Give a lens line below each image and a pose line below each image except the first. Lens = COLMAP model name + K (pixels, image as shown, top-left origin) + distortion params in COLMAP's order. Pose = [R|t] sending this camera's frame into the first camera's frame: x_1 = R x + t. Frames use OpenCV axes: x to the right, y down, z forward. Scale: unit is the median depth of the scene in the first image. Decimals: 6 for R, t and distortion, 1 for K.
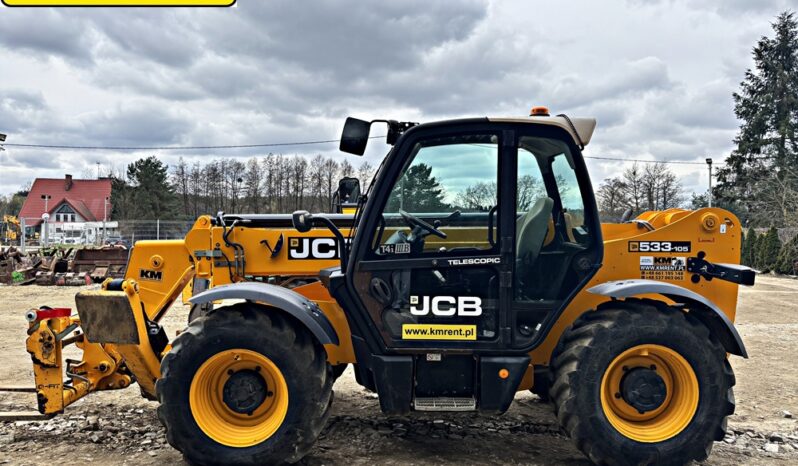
lens RADIAL K [[612.7, 0, 403.9], [0, 612.7, 234.3], [0, 0, 1]] dist [0.073406, -0.098078]
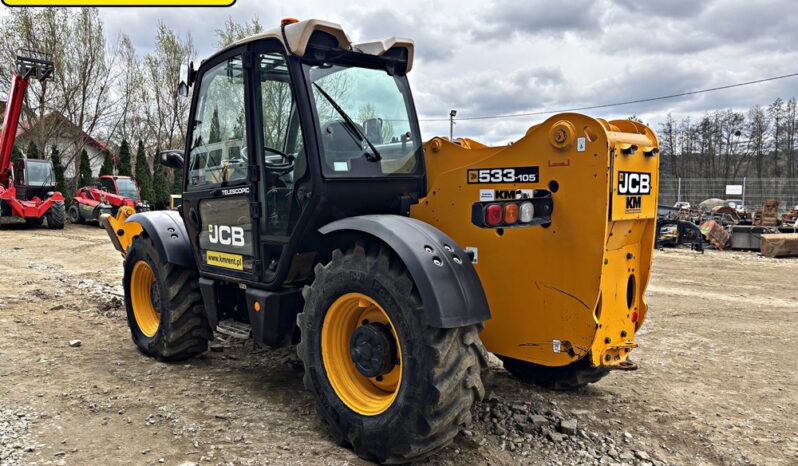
lens RADIAL K [[619.3, 0, 399.0], [0, 619.3, 233.0], [0, 0, 1]] dist [0.062365, -0.086753]
pose [[0.690973, 0.039932, -0.721776, 0.828260], [0.001855, 0.998372, 0.057009, 0.043969], [0.722878, -0.040731, 0.689774, 0.398590]]
